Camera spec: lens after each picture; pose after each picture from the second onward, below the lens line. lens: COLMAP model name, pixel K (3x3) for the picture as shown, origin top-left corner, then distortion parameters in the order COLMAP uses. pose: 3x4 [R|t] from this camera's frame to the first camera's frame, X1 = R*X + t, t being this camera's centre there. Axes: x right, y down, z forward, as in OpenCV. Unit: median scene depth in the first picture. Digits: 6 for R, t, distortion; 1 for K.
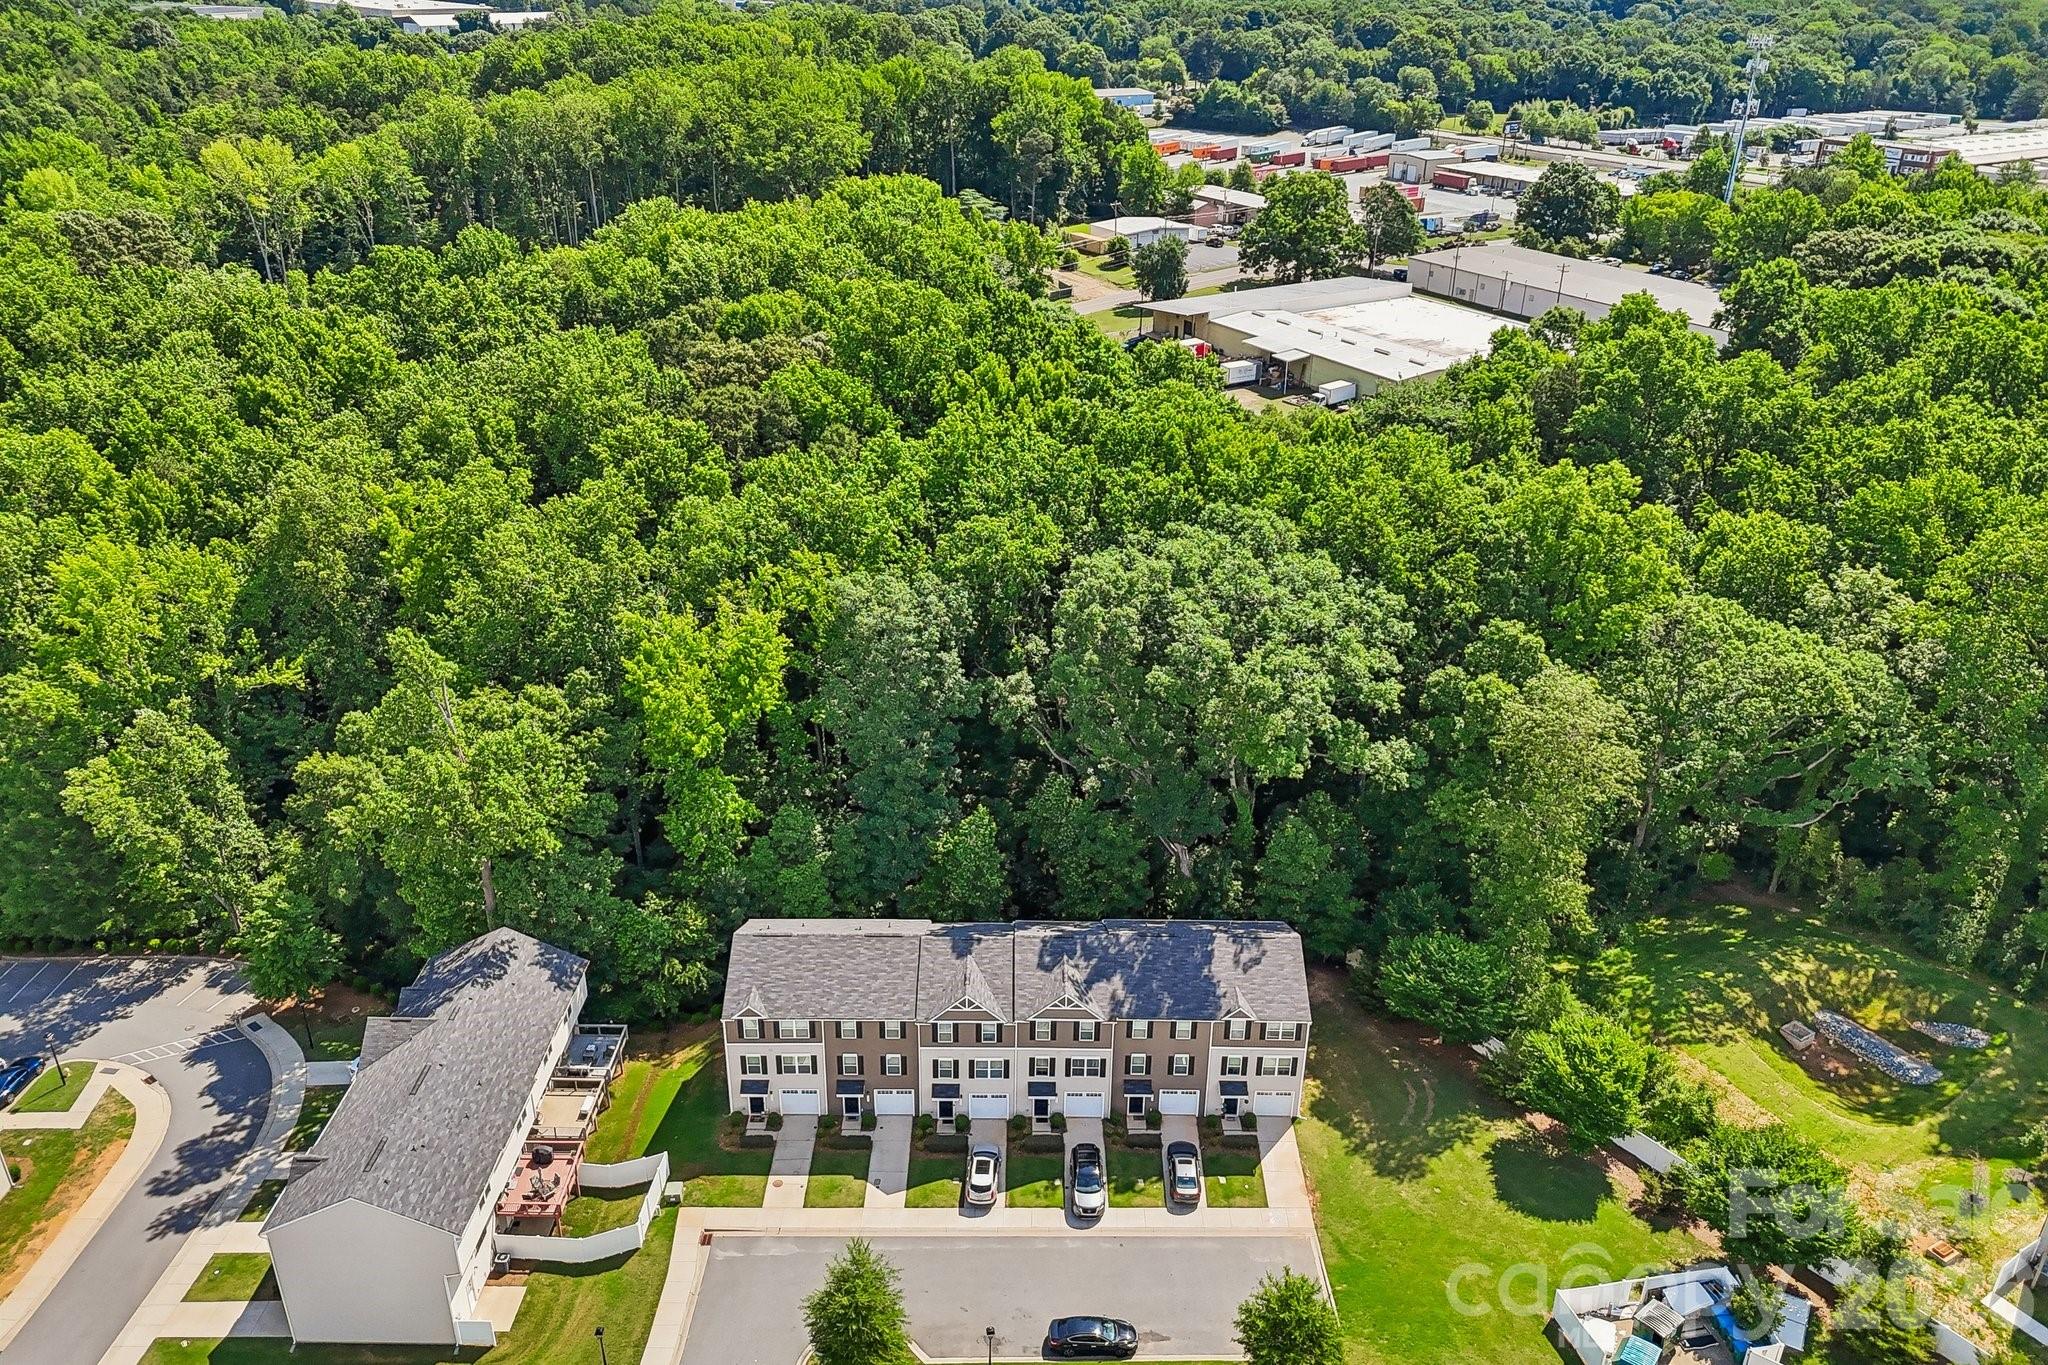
lens RADIAL K [[1511.9, 0, 1025.6], [0, 1511.9, 672.1], [0, 0, 1]] dist [0.043410, -0.038299]
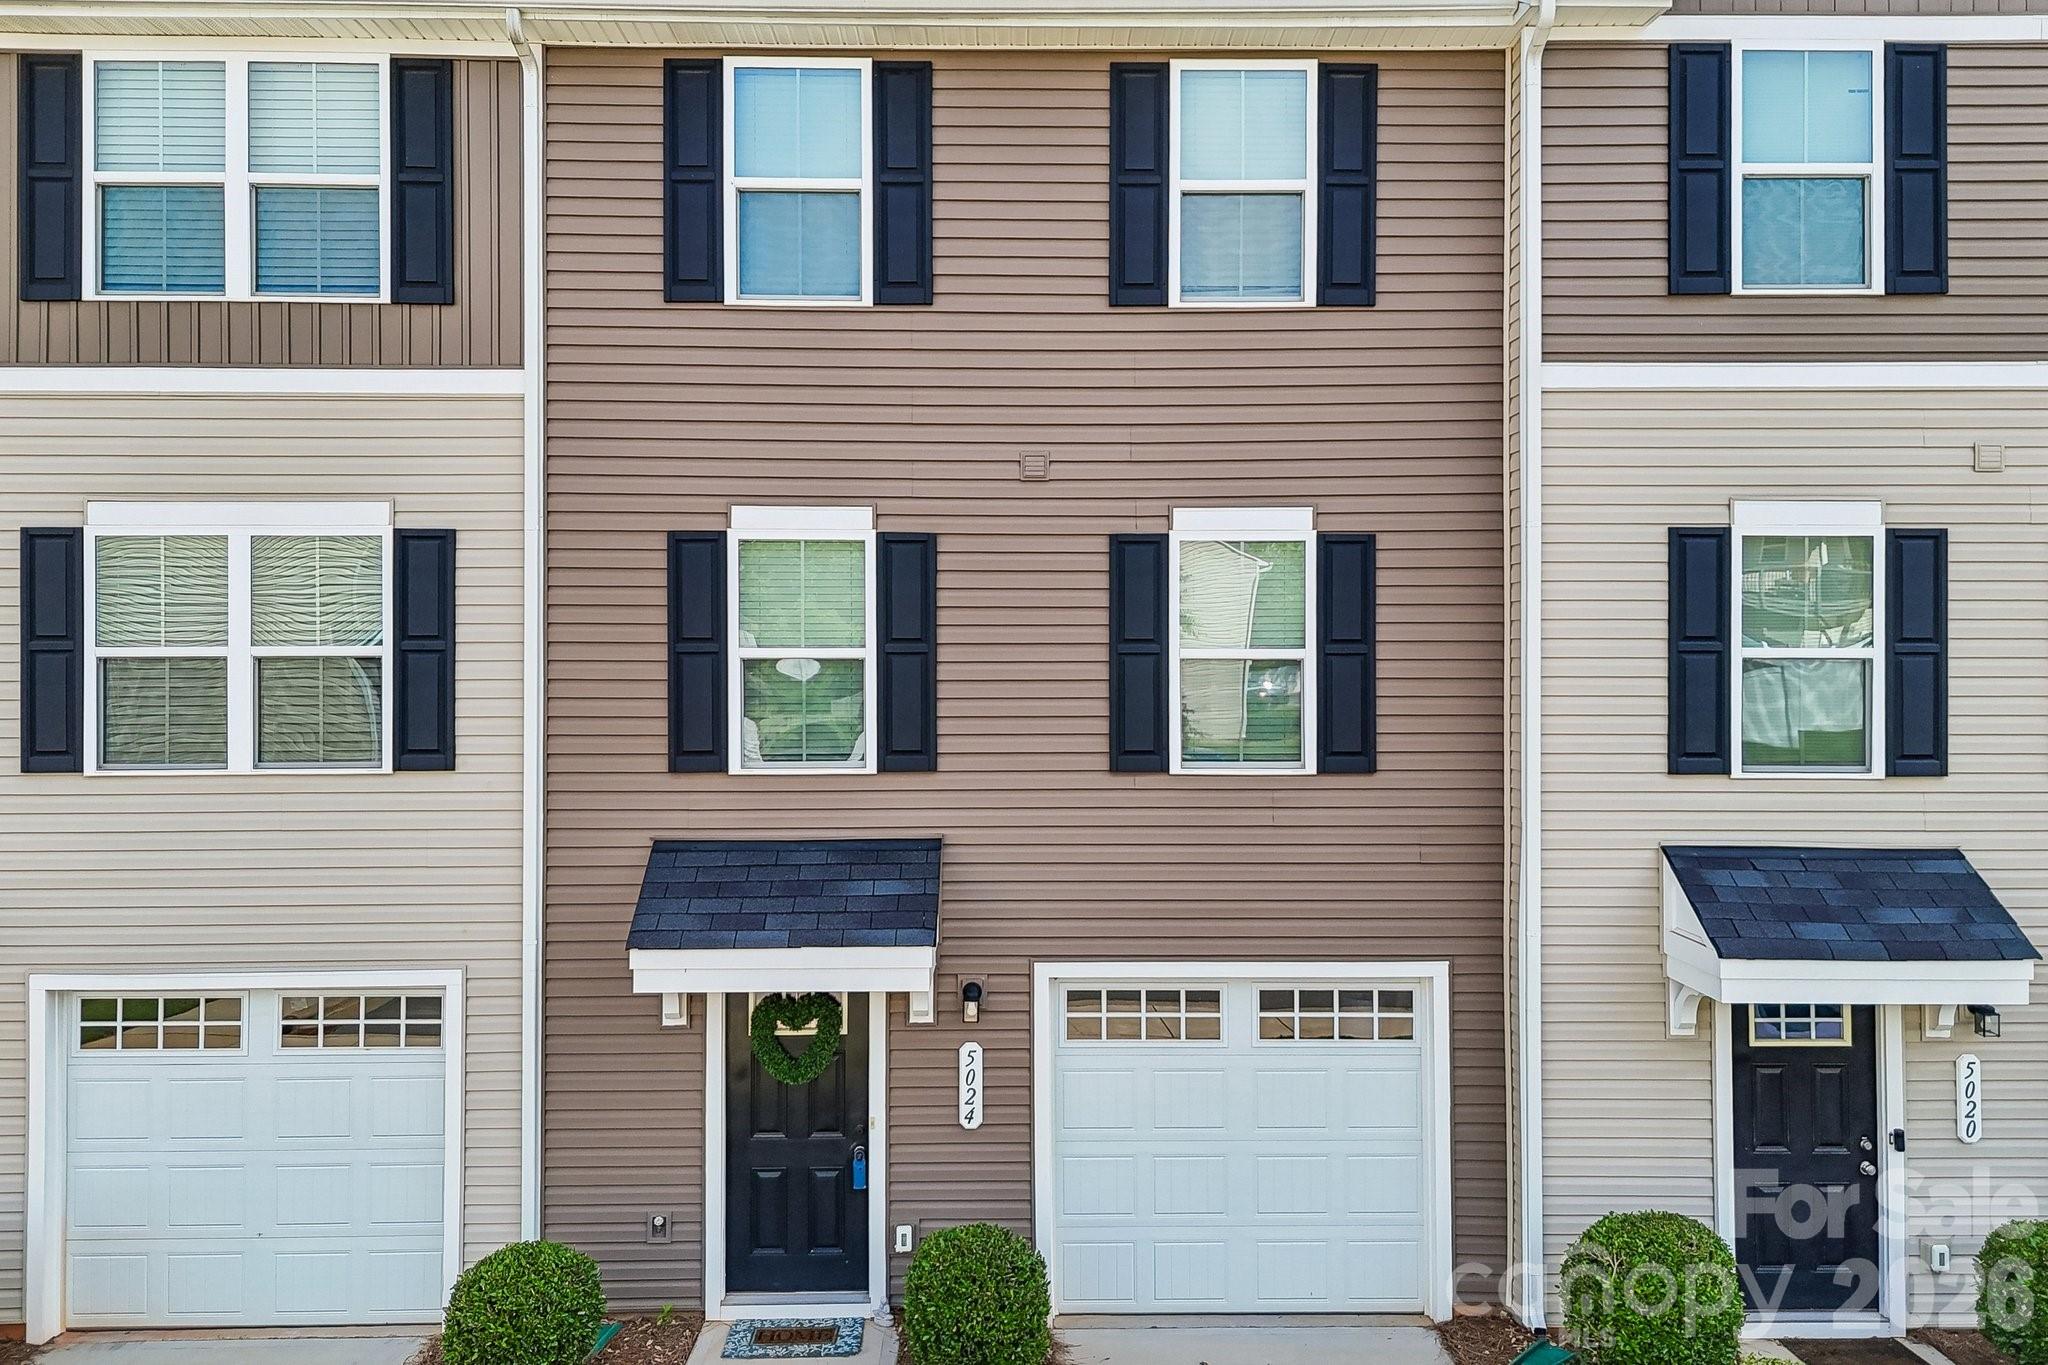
lens RADIAL K [[1511.9, 0, 1020.2], [0, 1511.9, 681.8], [0, 0, 1]] dist [0.043410, -0.038299]
pose [[0.999872, -0.014971, 0.005621, -0.092060], [0.015936, 0.903538, -0.428212, 0.273635], [0.001332, 0.428247, 0.903661, 0.825043]]
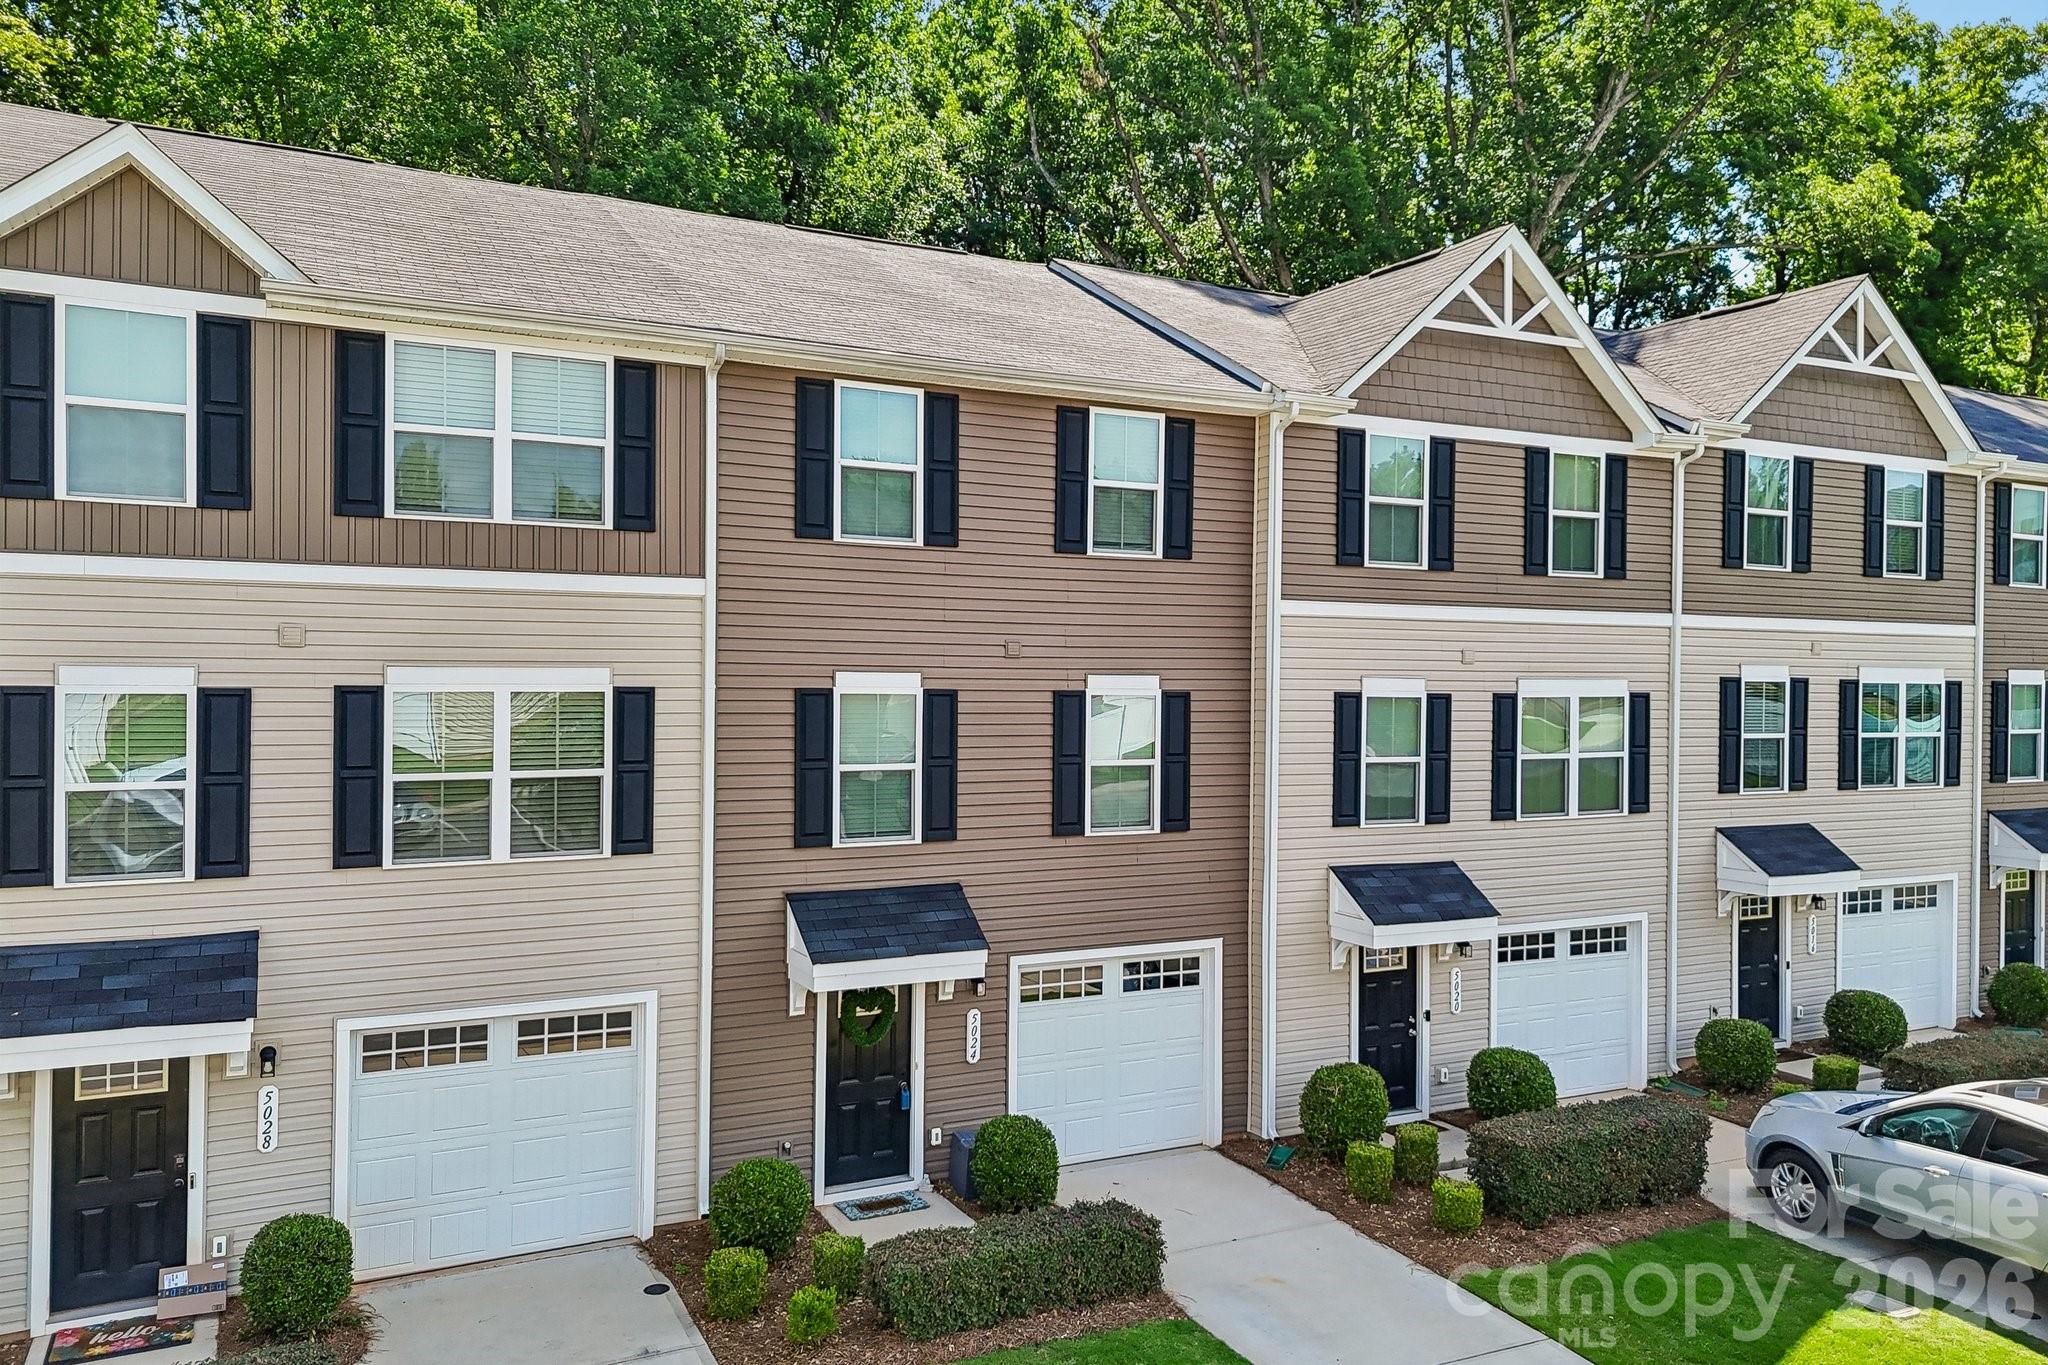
lens RADIAL K [[1511.9, 0, 1018.9], [0, 1511.9, 693.0], [0, 0, 1]] dist [0.043410, -0.038299]
pose [[0.894983, -0.011634, 0.445949, -0.153157], [0.195655, 0.908619, -0.368958, 0.280800], [-0.400905, 0.417463, 0.815475, 0.785180]]
